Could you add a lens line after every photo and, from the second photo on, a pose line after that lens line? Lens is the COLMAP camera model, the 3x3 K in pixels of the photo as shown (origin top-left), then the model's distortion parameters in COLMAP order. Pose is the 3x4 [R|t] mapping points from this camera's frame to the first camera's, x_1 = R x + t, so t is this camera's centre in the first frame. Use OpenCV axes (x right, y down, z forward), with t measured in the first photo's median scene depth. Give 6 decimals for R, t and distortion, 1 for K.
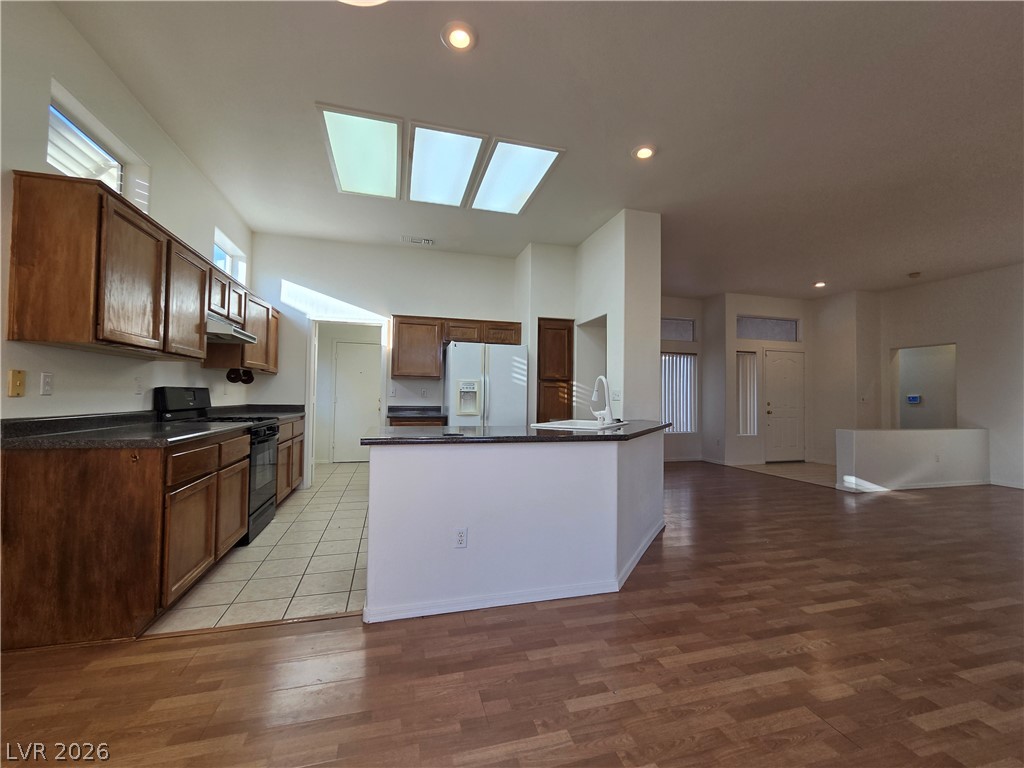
lens RADIAL K [[424.0, 0, 510.2], [0, 424.0, 383.4], [0, 0, 1]] dist [-0.005095, 0.001909]
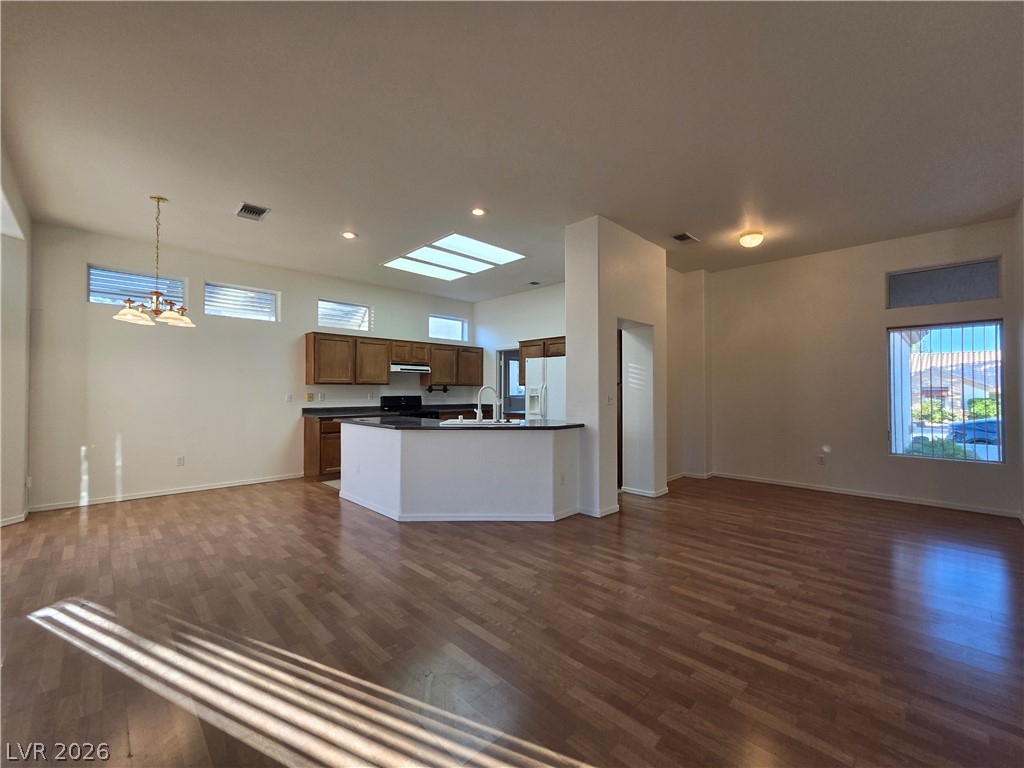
lens RADIAL K [[424.0, 0, 517.5], [0, 424.0, 384.6], [0, 0, 1]] dist [-0.005095, 0.001909]
pose [[0.492321, -0.023205, -0.870104, 1.004425], [0.036109, 0.999328, -0.006220, -0.008168], [0.869664, -0.028357, 0.492828, 0.313791]]
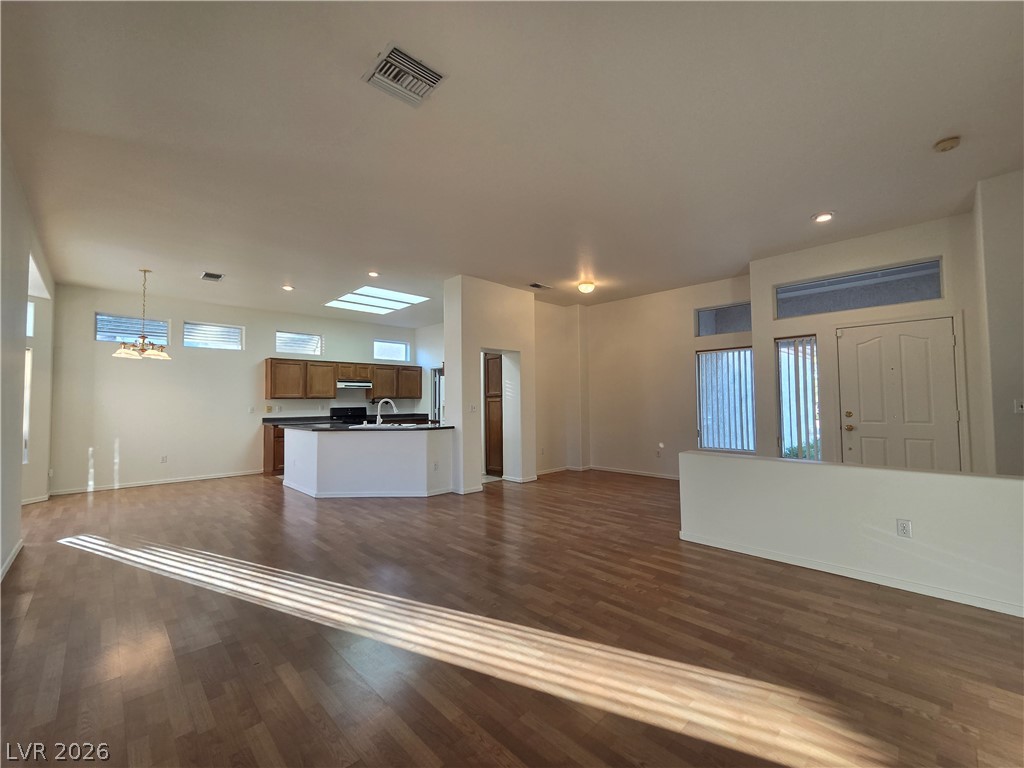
lens RADIAL K [[424.0, 0, 515.0], [0, 424.0, 386.1], [0, 0, 1]] dist [-0.005095, 0.001909]
pose [[0.483404, -0.048938, -0.874028, 1.458541], [0.047713, 0.998425, -0.029514, 0.003524], [0.874096, -0.027435, 0.484978, 0.441592]]
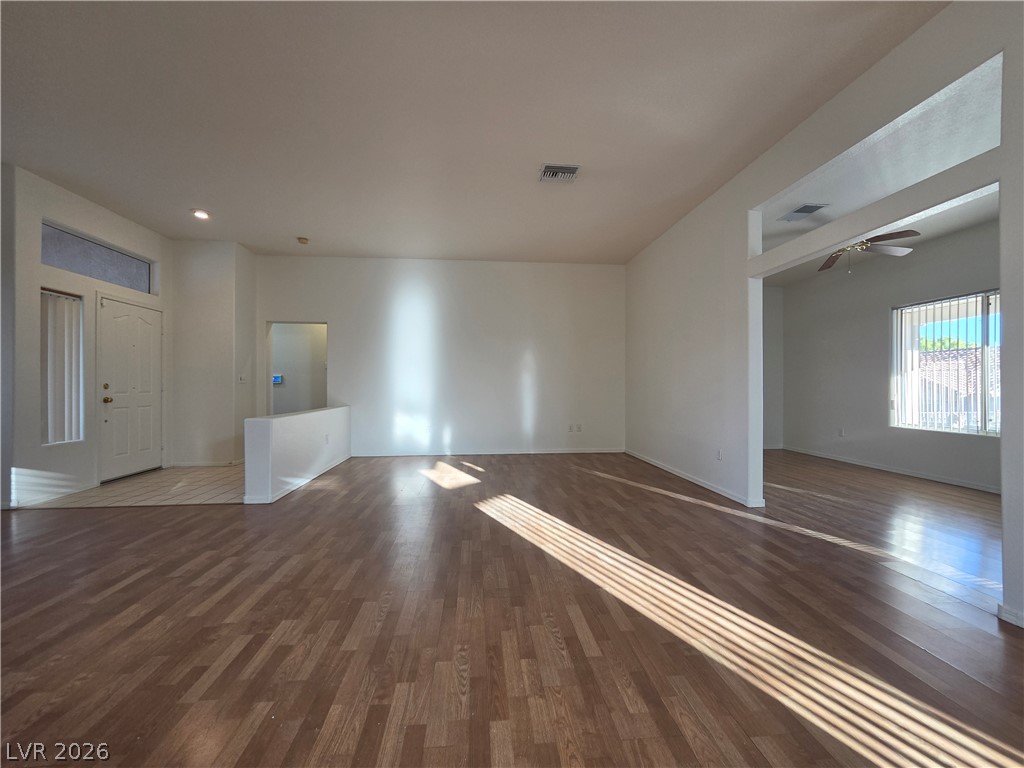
lens RADIAL K [[424.0, 0, 516.2], [0, 424.0, 387.0], [0, 0, 1]] dist [-0.005095, 0.001909]
pose [[0.170697, -0.015186, 0.985207, 0.177741], [-0.030696, 0.999314, 0.020722, 0.029872], [-0.984845, -0.033779, 0.170113, 0.501913]]
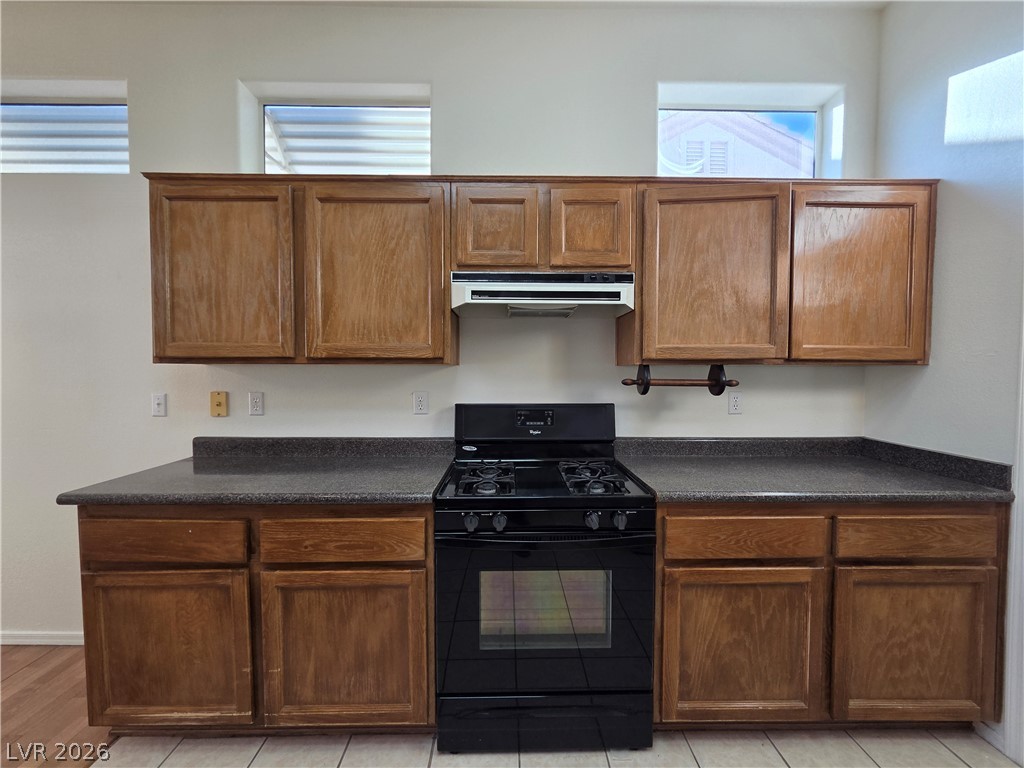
lens RADIAL K [[424.0, 0, 514.2], [0, 424.0, 387.6], [0, 0, 1]] dist [-0.005095, 0.001909]
pose [[-0.253104, 0.033182, -0.966870, -0.134147], [0.027598, 0.999253, 0.027068, -0.019664], [0.967045, -0.019833, -0.253831, 0.793818]]
